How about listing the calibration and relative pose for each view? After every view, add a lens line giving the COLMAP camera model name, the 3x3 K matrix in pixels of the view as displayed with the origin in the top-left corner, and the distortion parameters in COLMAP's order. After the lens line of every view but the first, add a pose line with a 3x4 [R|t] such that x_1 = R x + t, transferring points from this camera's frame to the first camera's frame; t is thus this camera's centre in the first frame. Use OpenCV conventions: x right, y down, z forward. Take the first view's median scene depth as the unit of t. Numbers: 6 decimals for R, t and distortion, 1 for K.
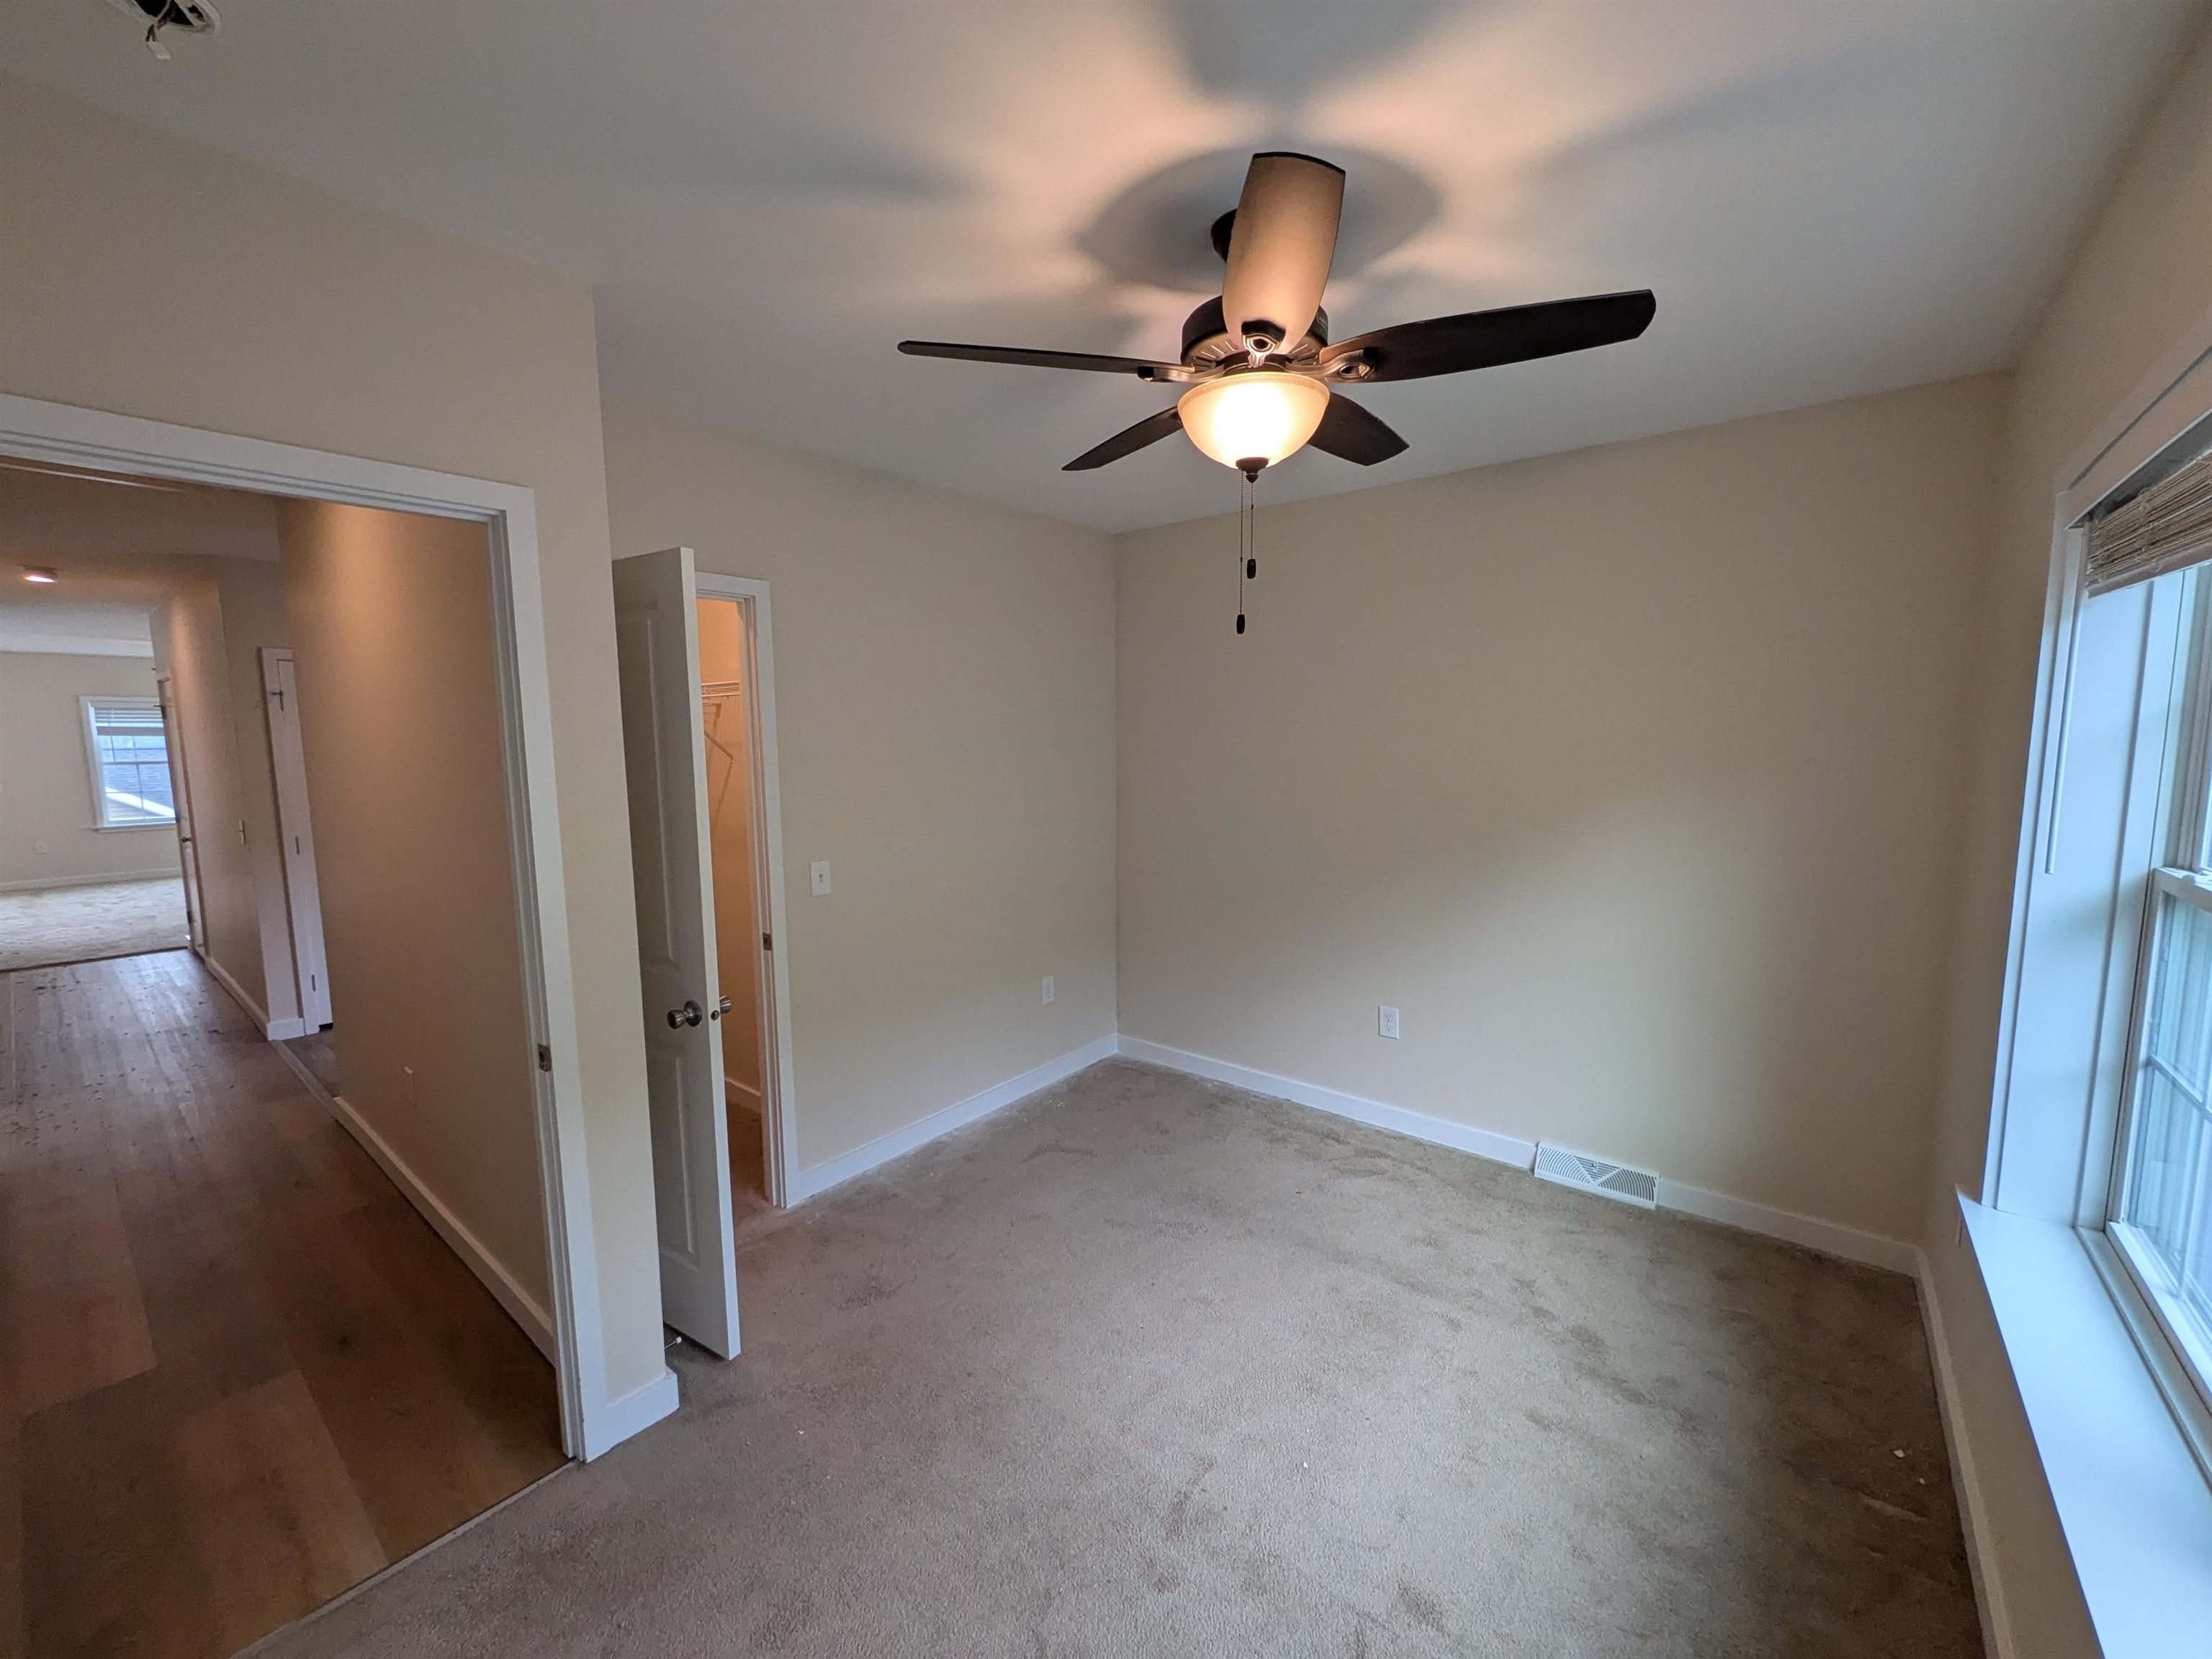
lens RADIAL K [[876.4, 0, 1102.1], [0, 876.4, 831.4], [0, 0, 1]] dist [0.000041, 0.001018]
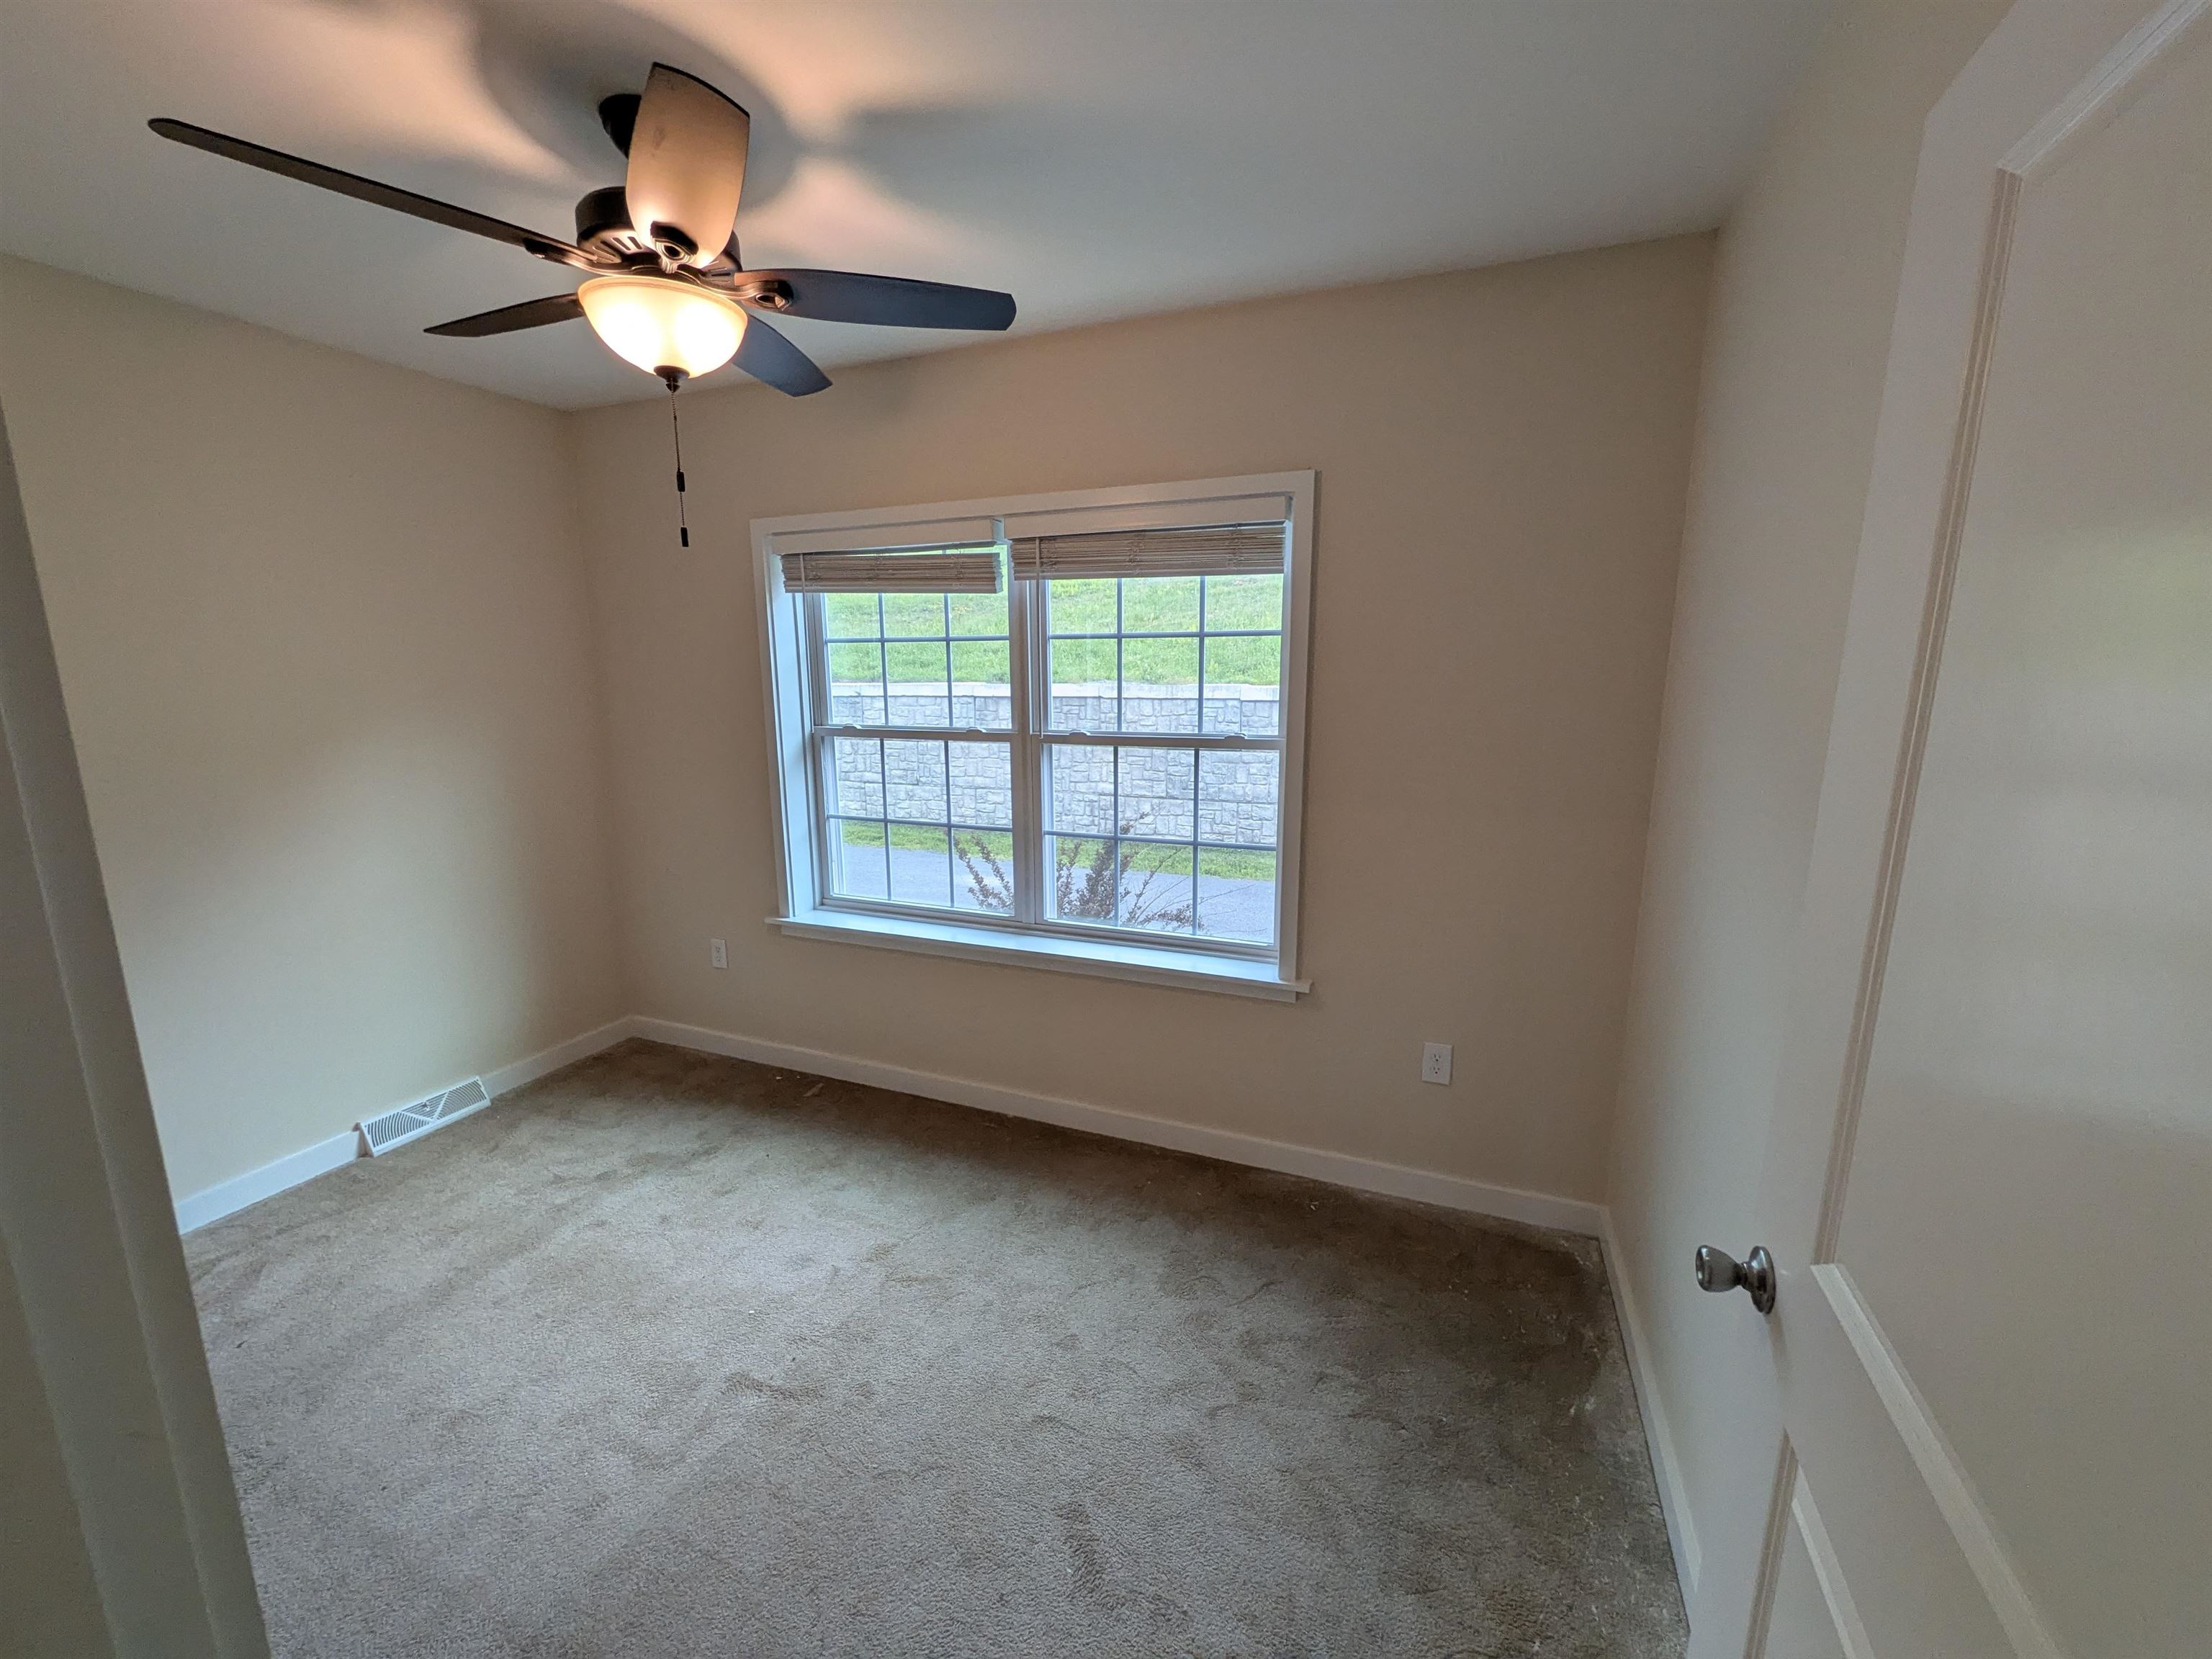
lens RADIAL K [[874.3, 0, 1107.3], [0, 874.3, 830.4], [0, 0, 1]] dist [0.000663, 0.000197]
pose [[-0.273884, -0.170126, 0.946596, -0.681930], [0.113415, 0.971650, 0.207444, -0.050133], [-0.955052, 0.164174, -0.246825, 0.583975]]
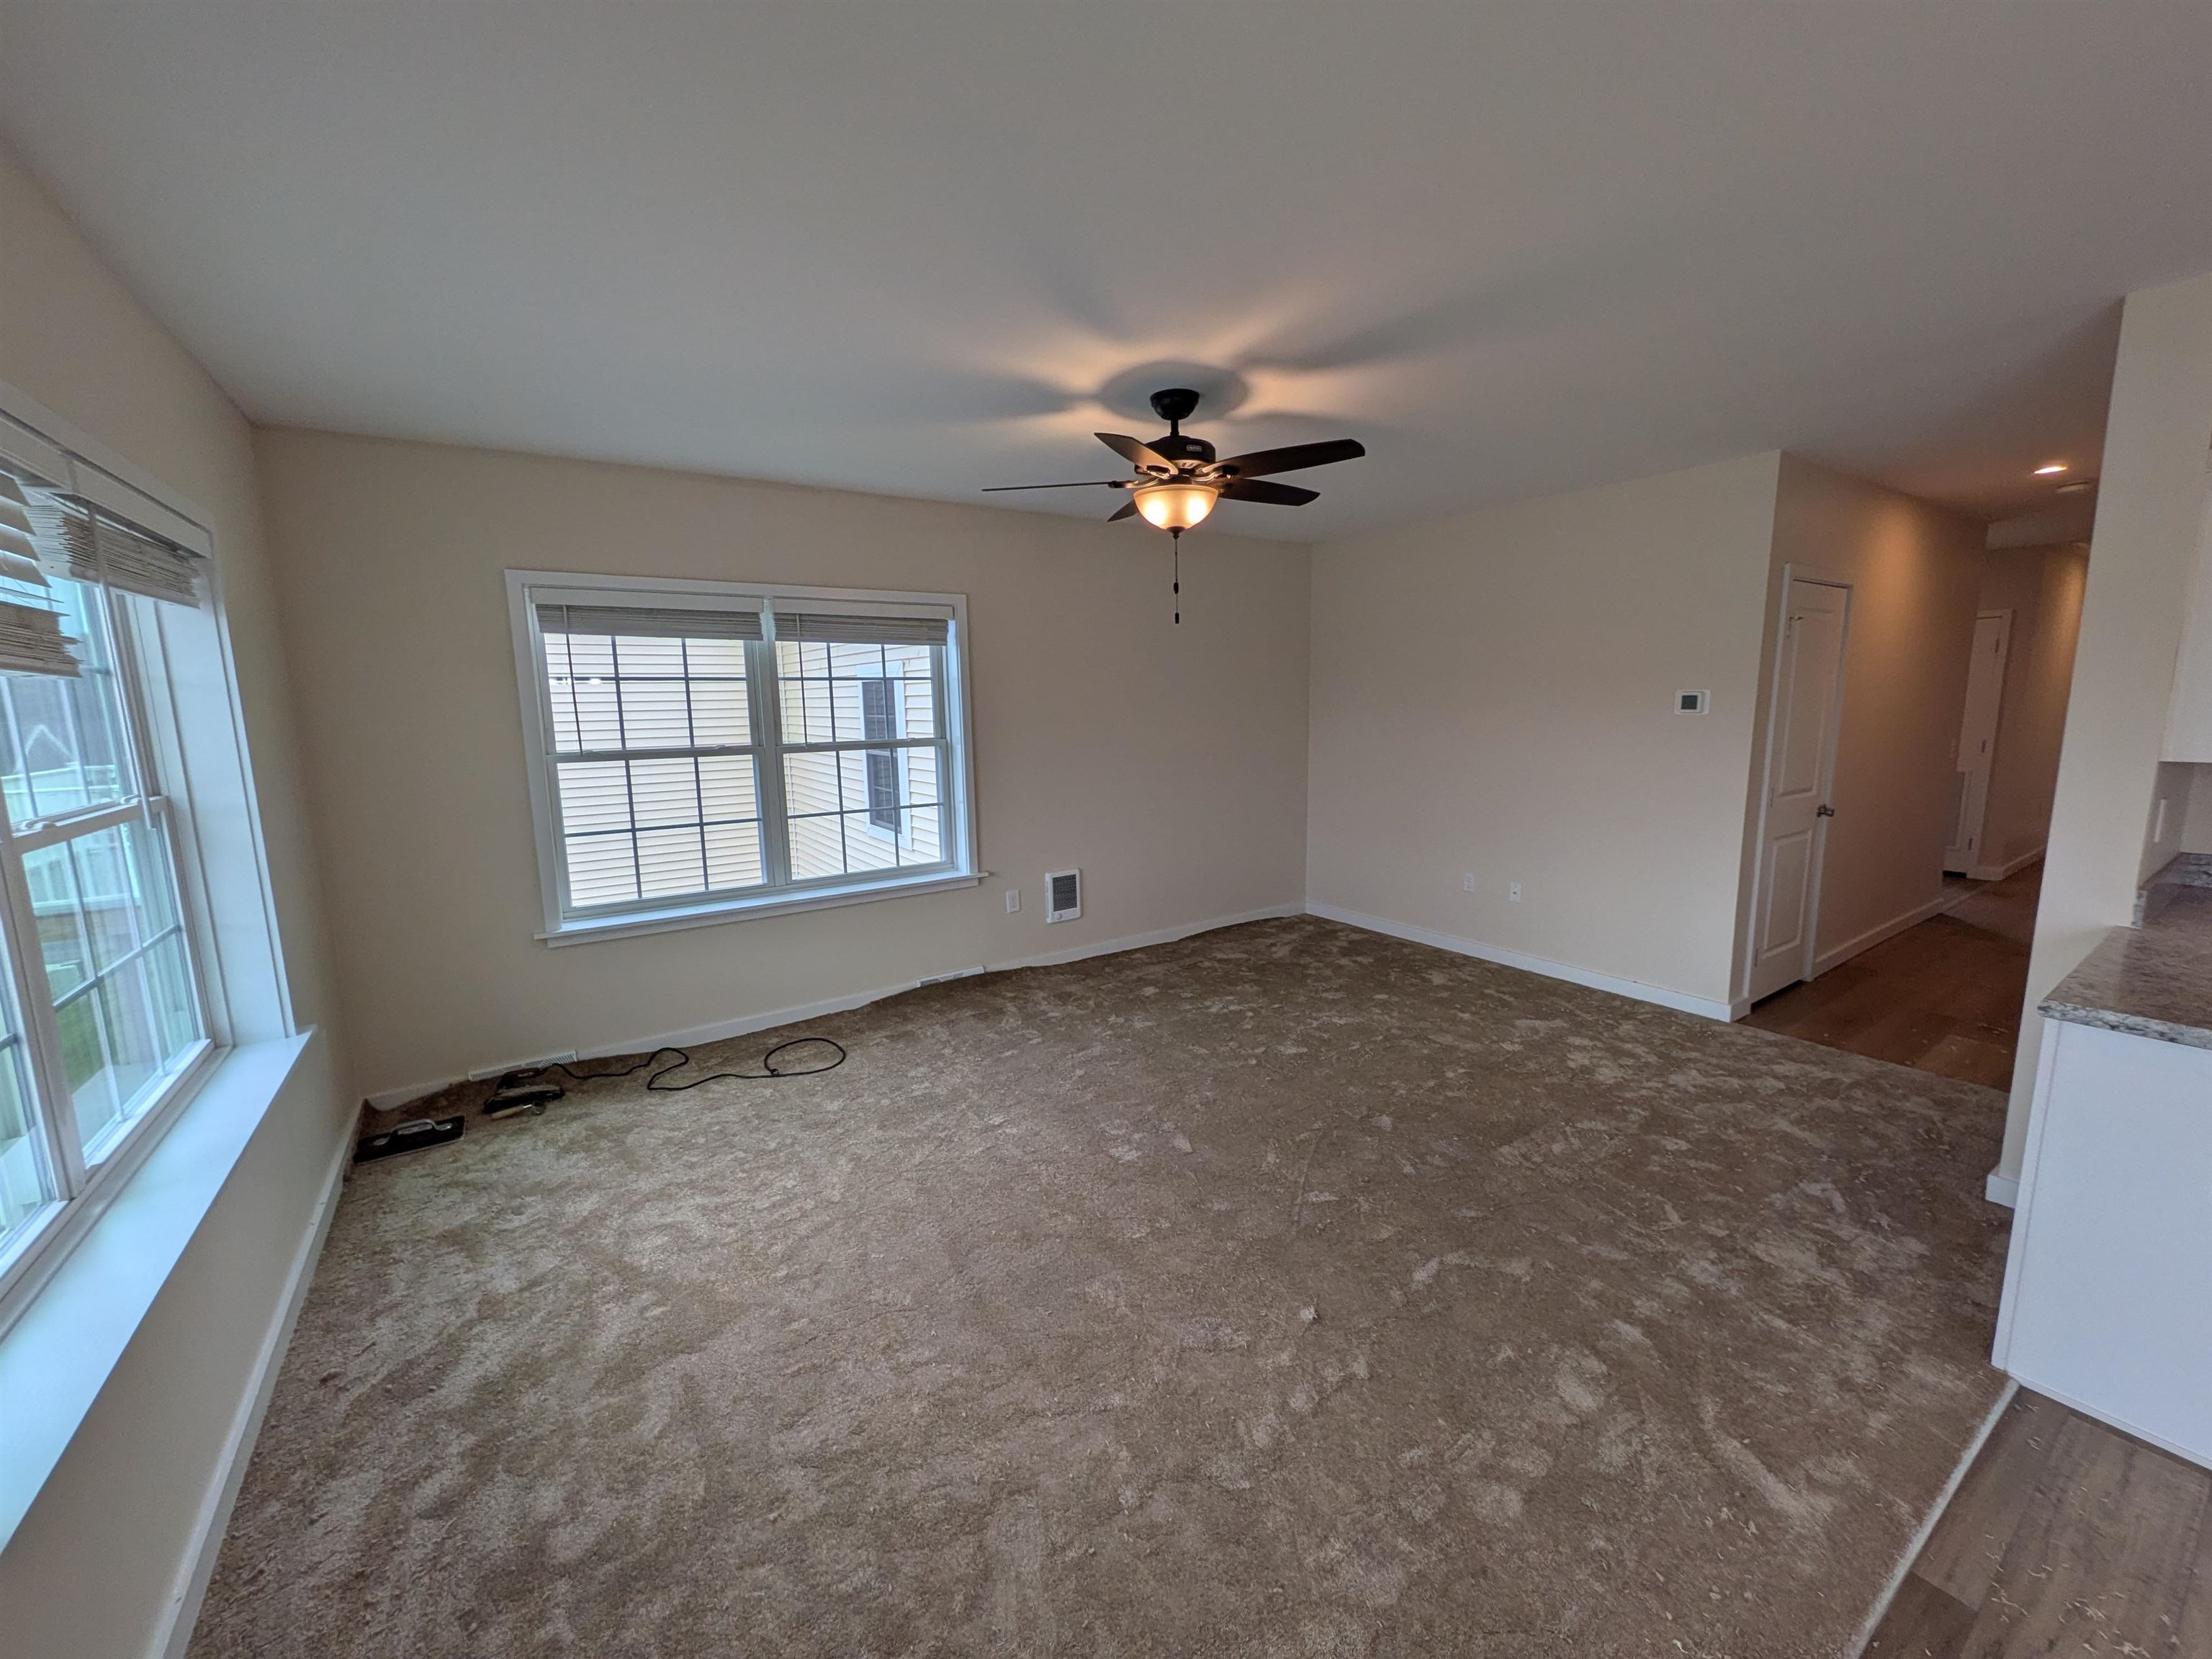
lens RADIAL K [[874.3, 0, 1107.3], [0, 874.3, 830.4], [0, 0, 1]] dist [0.000663, 0.000197]
pose [[-0.956175, -0.025218, 0.291709, -0.587118], [0.049098, 0.968368, 0.244648, -0.164811], [-0.288651, 0.248249, -0.924691, 1.796598]]
